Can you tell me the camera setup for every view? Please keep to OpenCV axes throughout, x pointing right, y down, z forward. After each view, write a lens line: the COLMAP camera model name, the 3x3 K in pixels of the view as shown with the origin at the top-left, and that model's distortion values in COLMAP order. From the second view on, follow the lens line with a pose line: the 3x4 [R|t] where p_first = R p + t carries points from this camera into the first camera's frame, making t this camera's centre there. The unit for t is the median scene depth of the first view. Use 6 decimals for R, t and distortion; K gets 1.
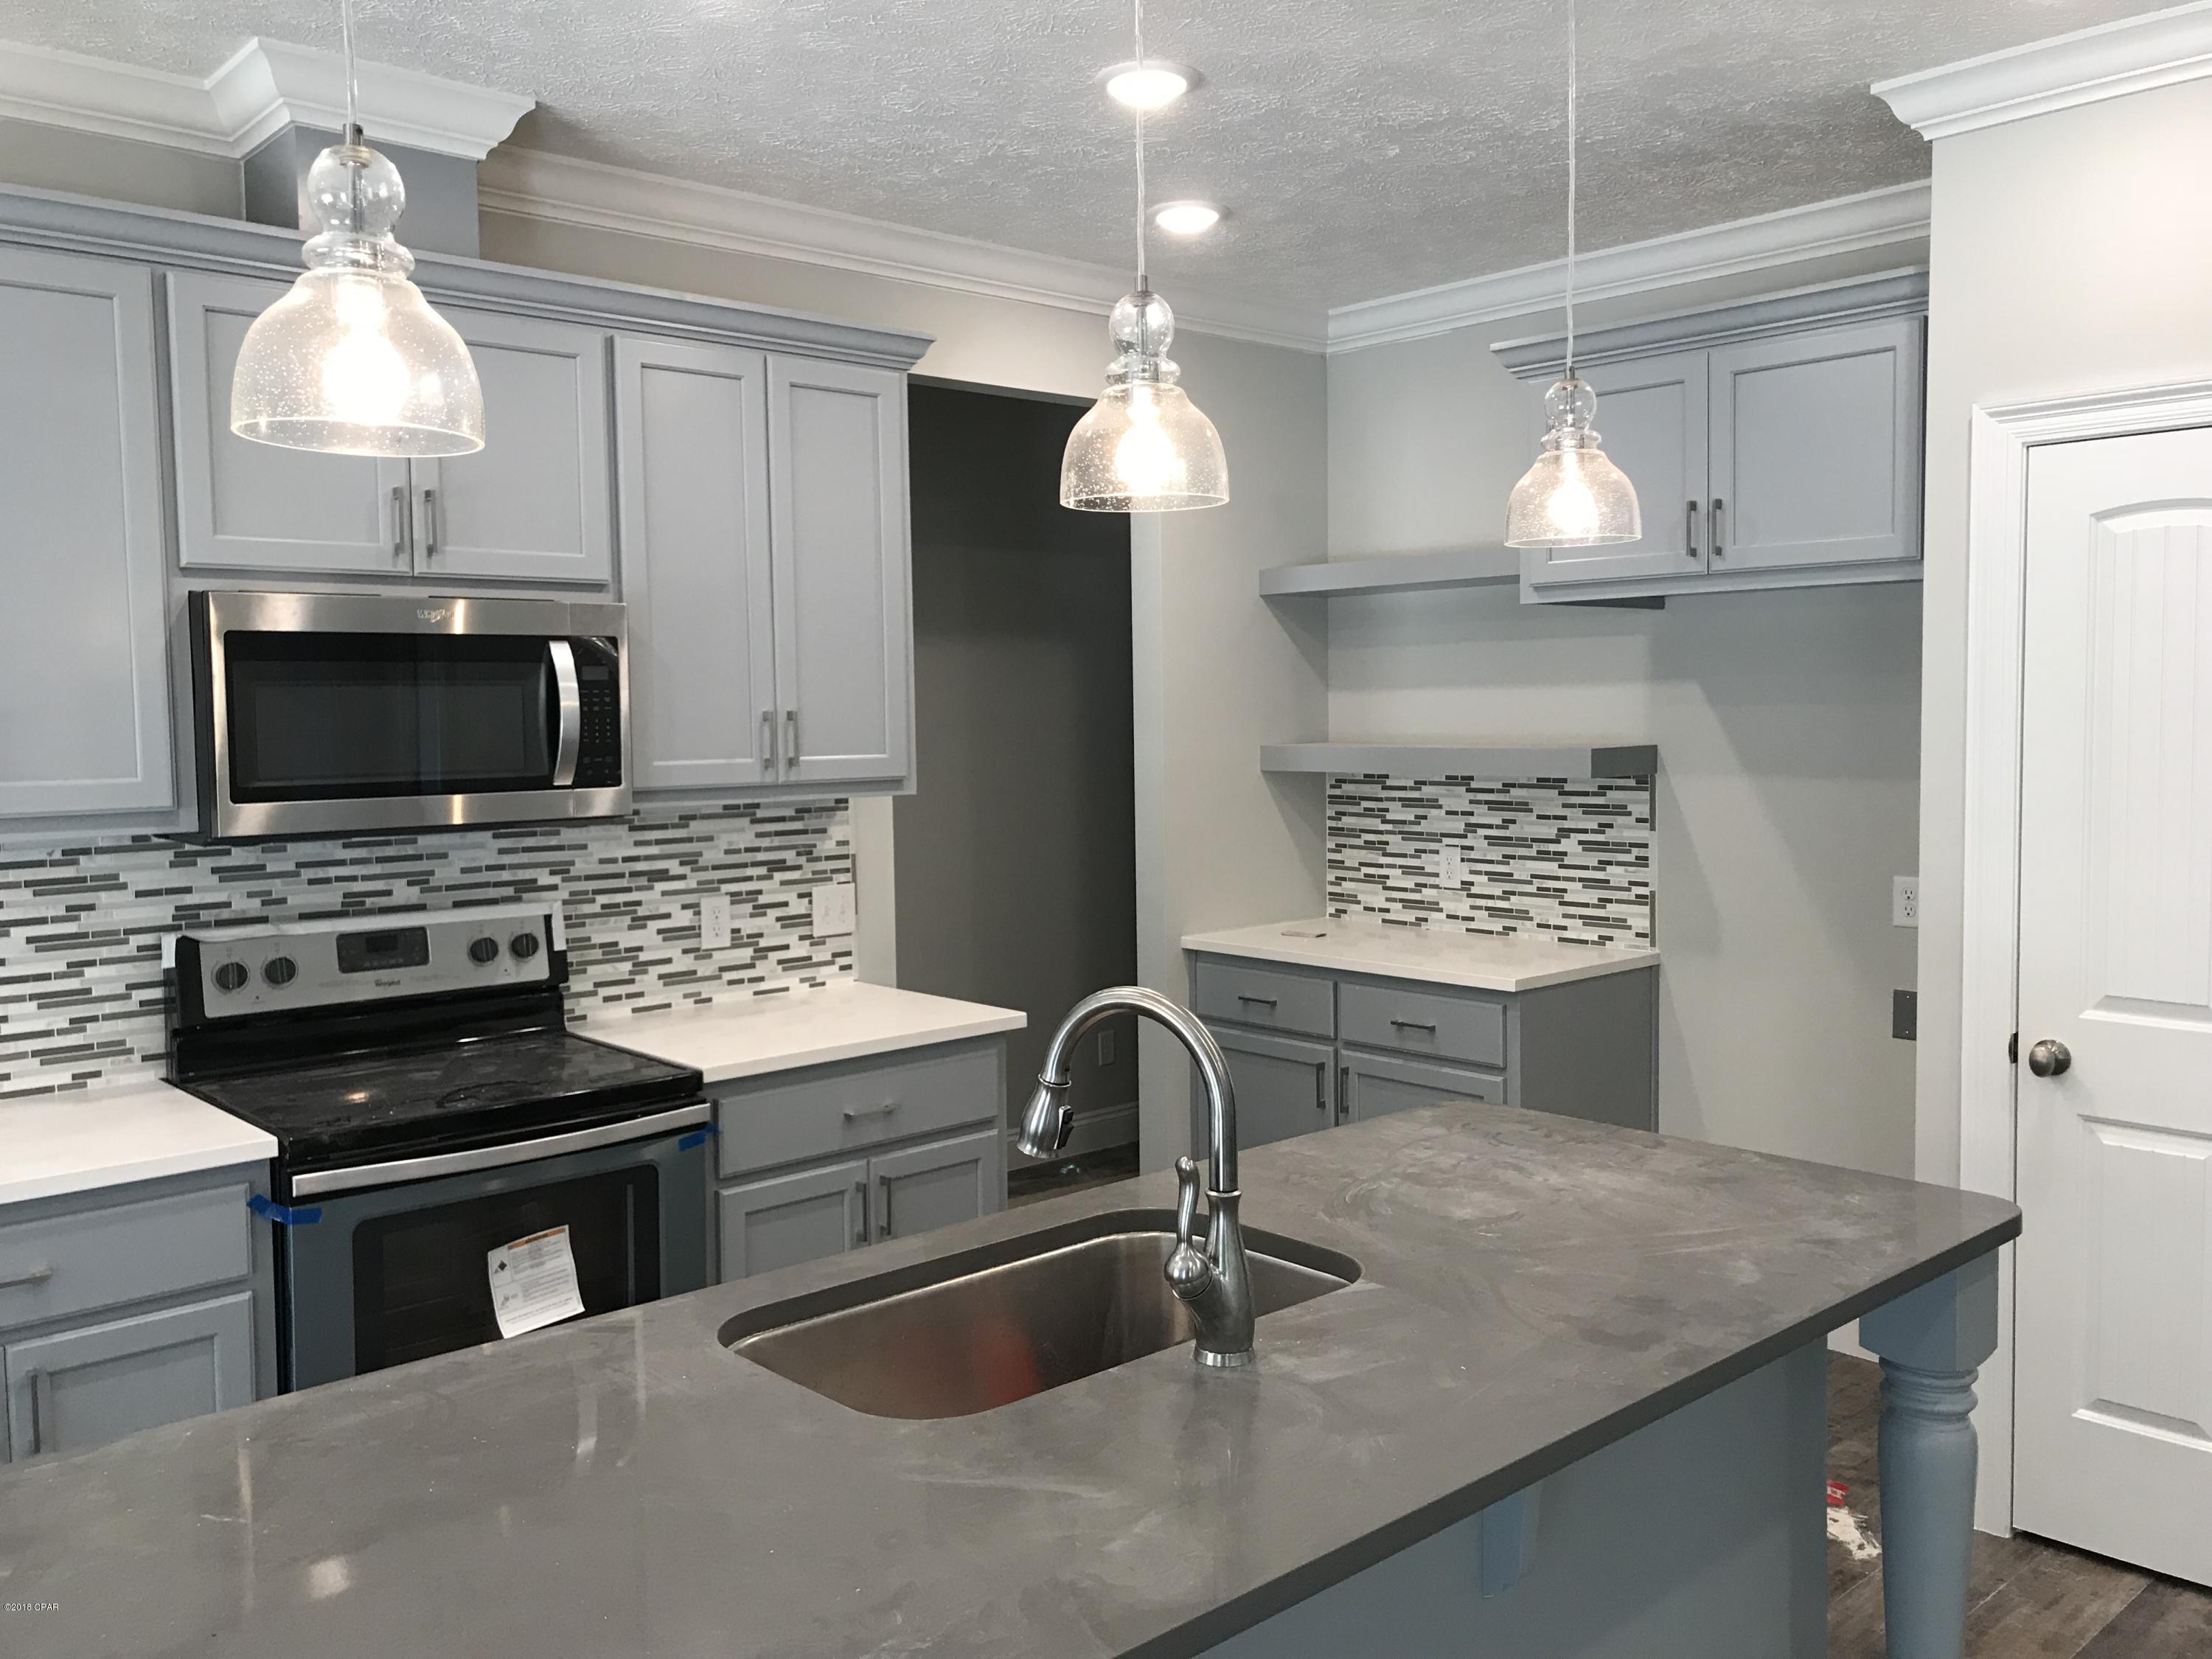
lens RADIAL K [[1798.8, 0, 1101.0], [0, 1798.8, 808.7], [0, 0, 1]] dist [0.031906, -0.029437]
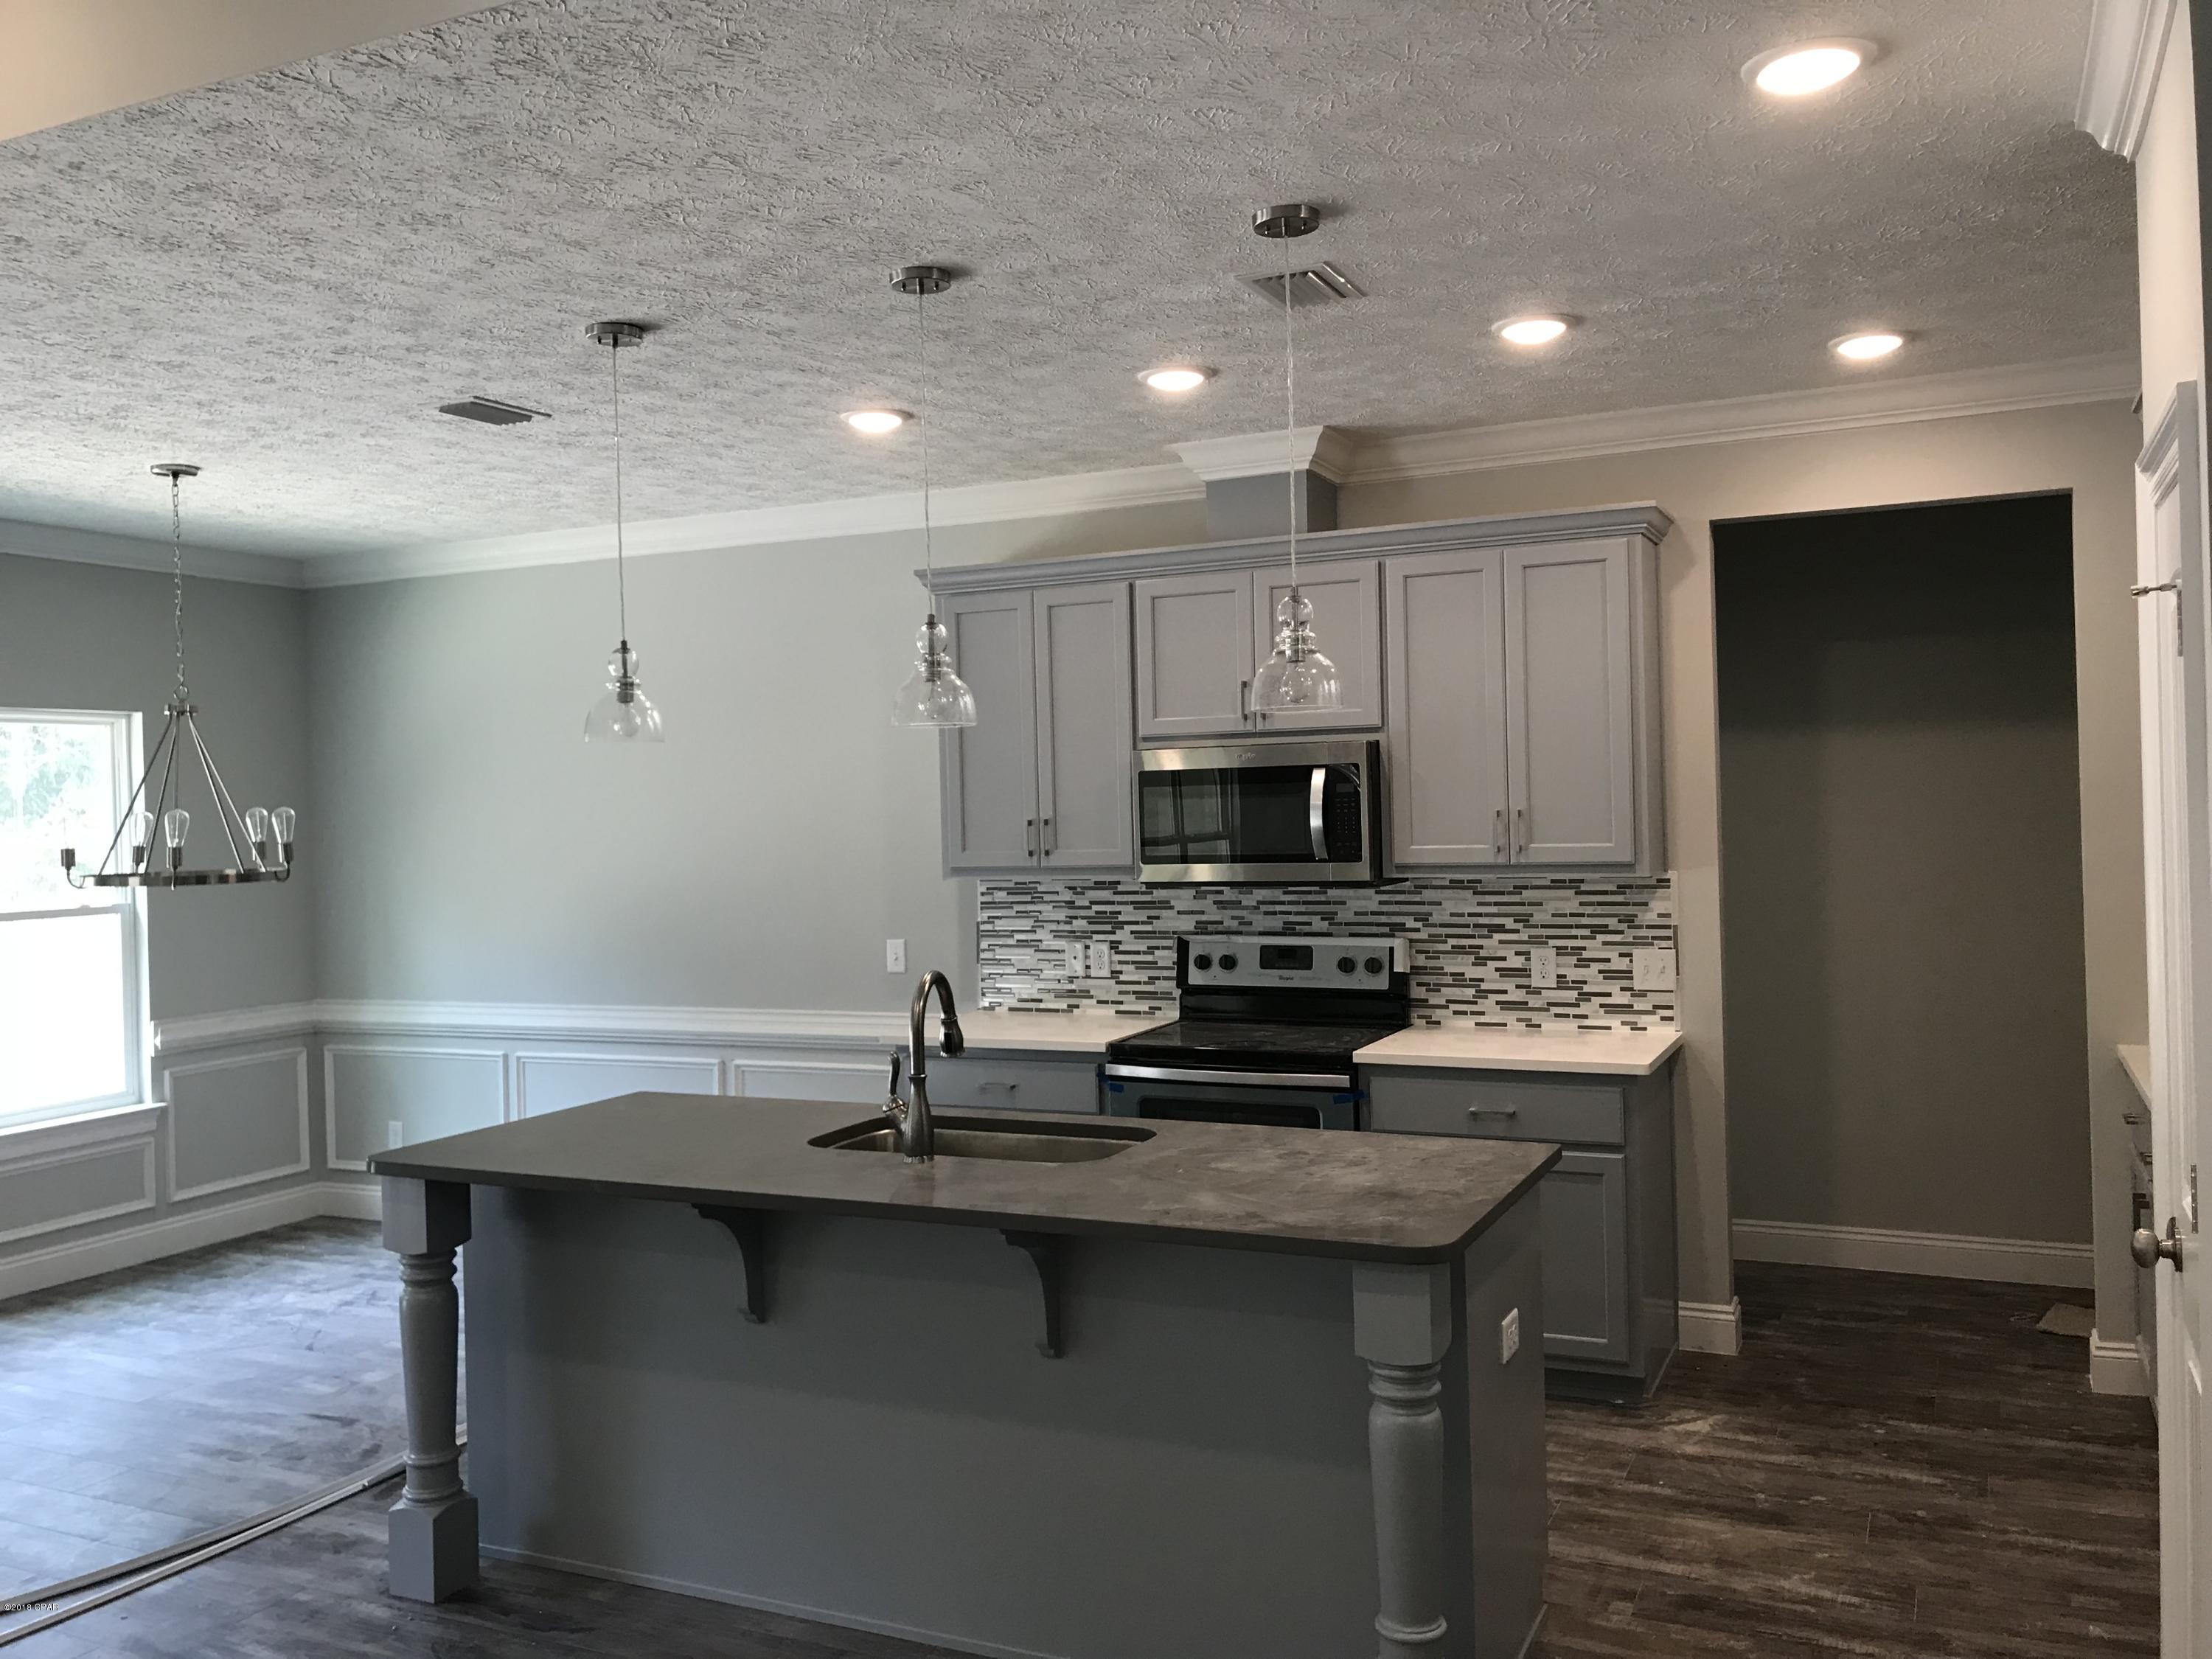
lens RADIAL K [[1798.8, 0, 1089.5], [0, 1798.8, 823.5], [0, 0, 1]] dist [0.031906, -0.029437]
pose [[0.364061, 0.013301, -0.931280, 0.942198], [-0.032204, 0.999480, 0.001686, -0.035843], [0.930818, 0.029377, 0.364300, 0.216853]]
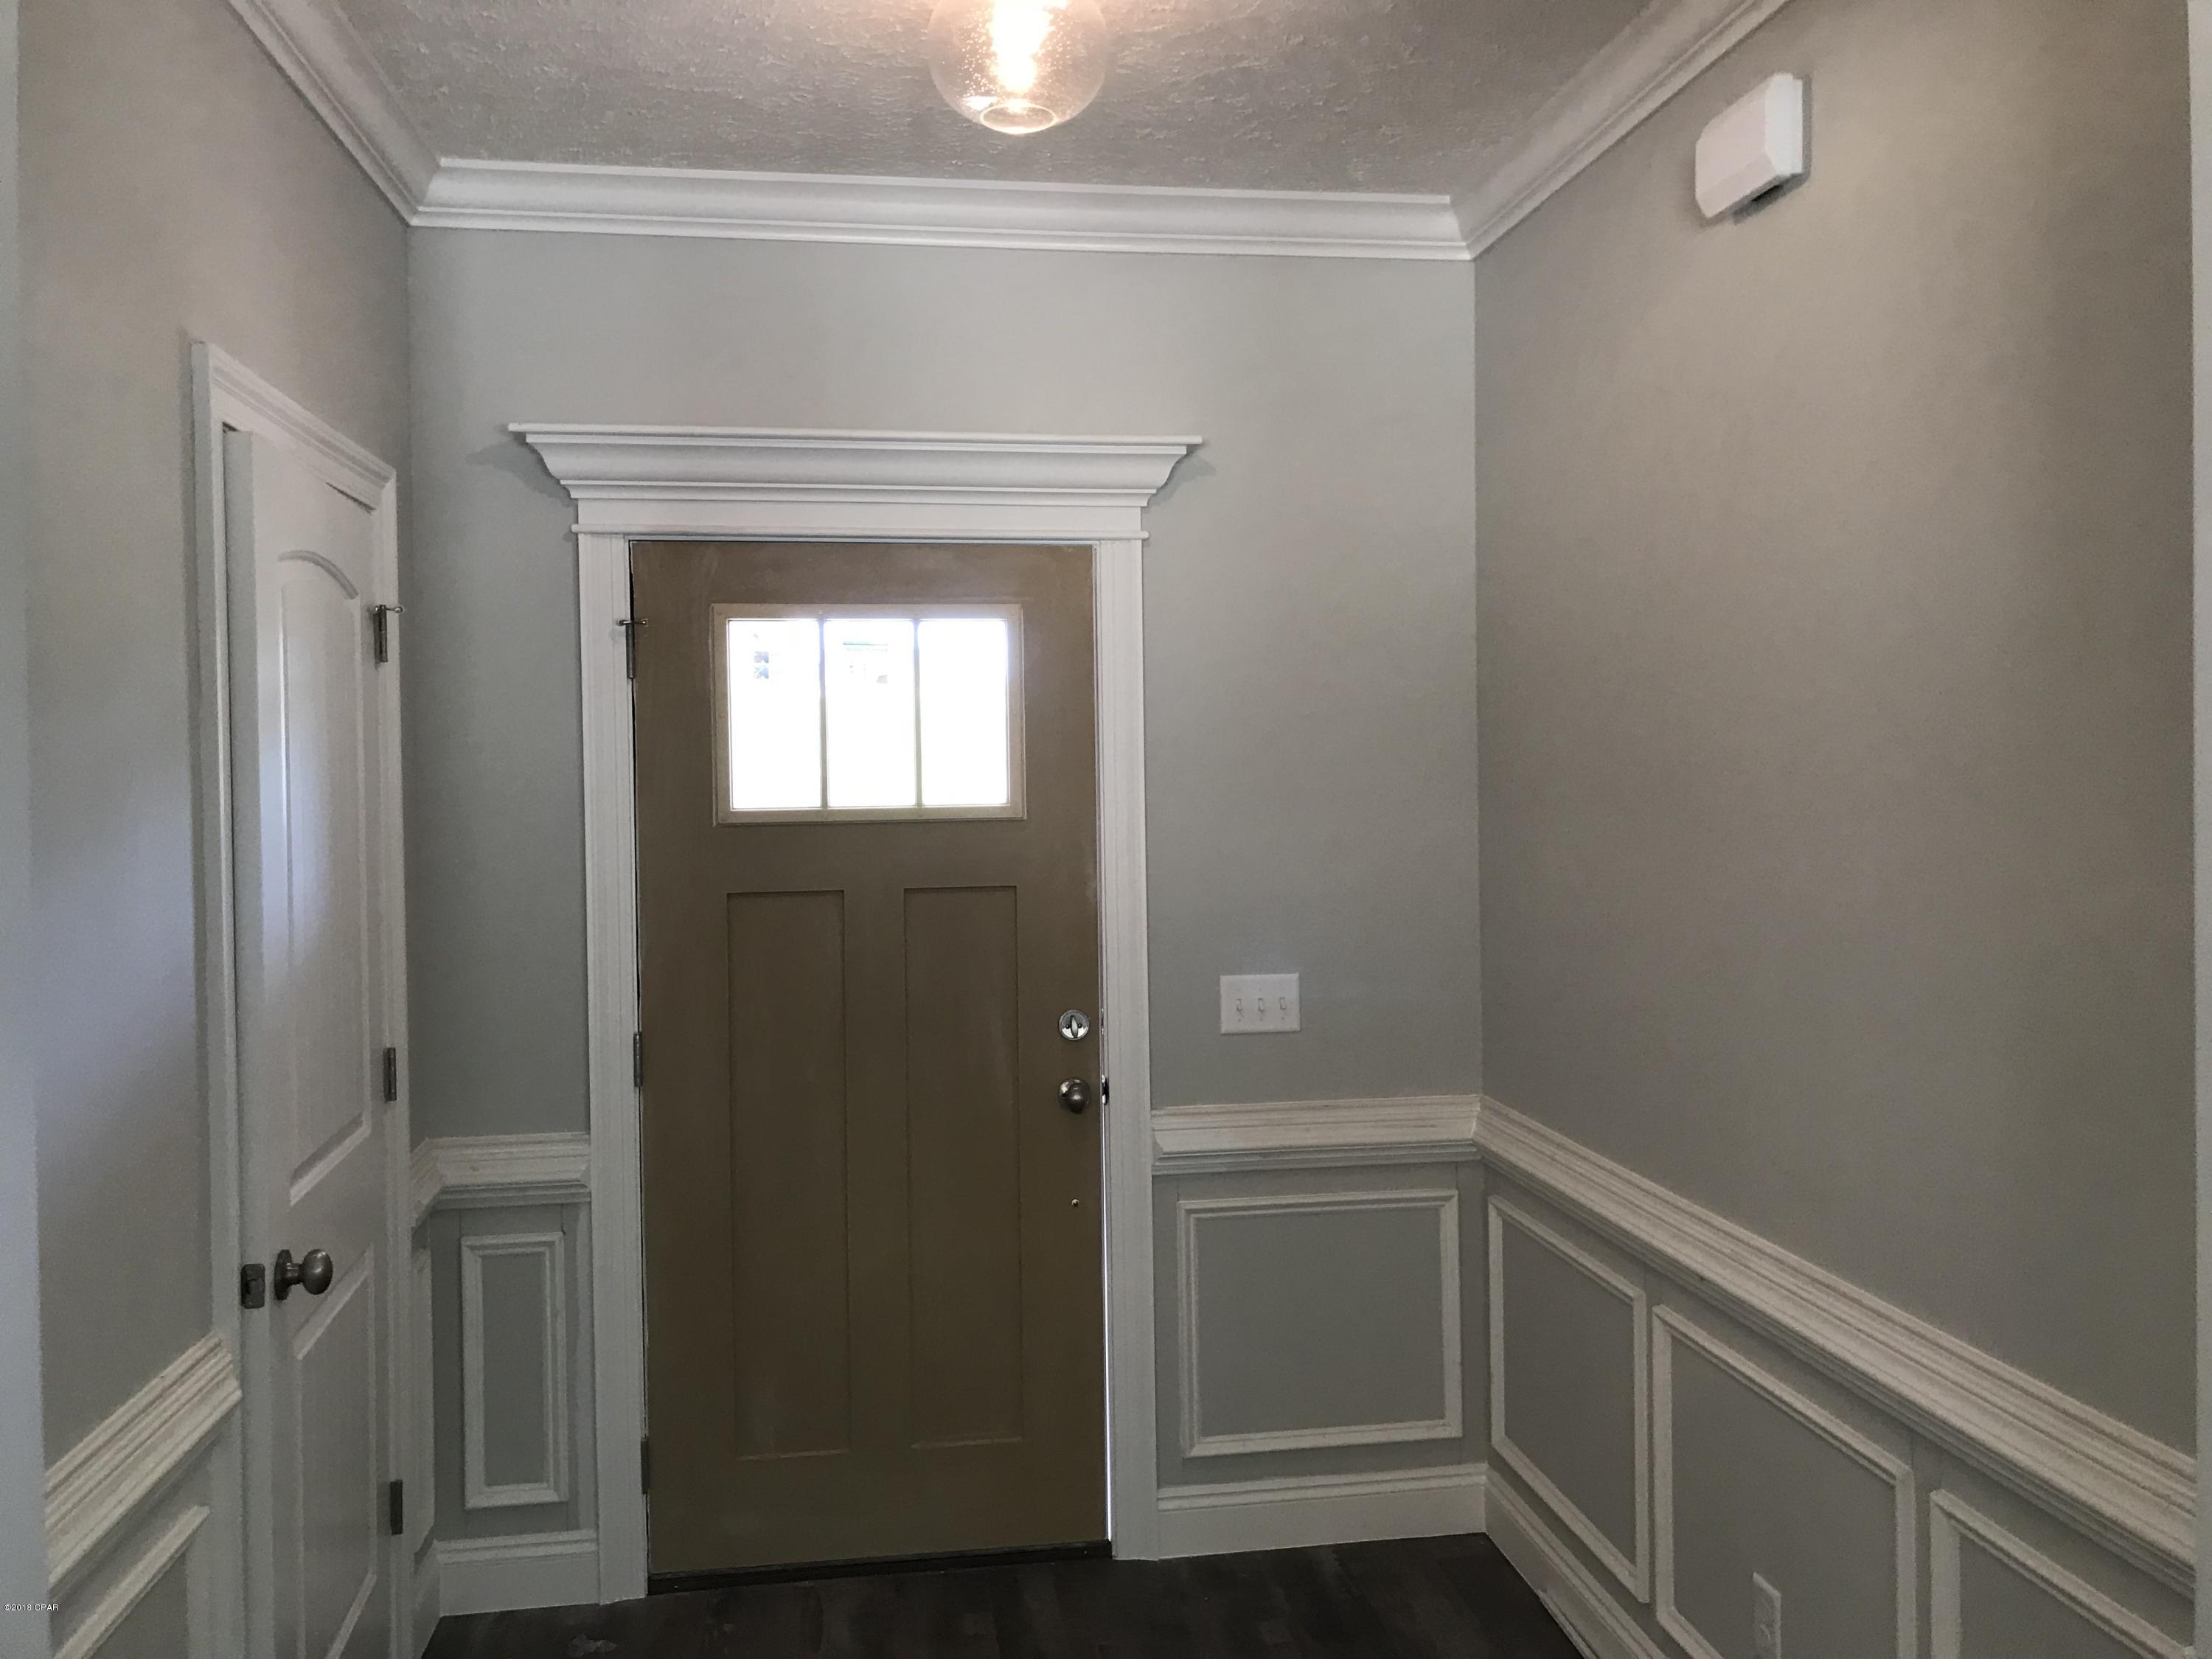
lens RADIAL K [[1798.8, 0, 1116.7], [0, 1798.8, 813.5], [0, 0, 1]] dist [0.031906, -0.029437]
pose [[-0.557665, 0.038658, -0.829165, -0.272353], [-0.028534, 0.997432, 0.065694, -0.024772], [0.829576, 0.060294, -0.555130, 0.516774]]
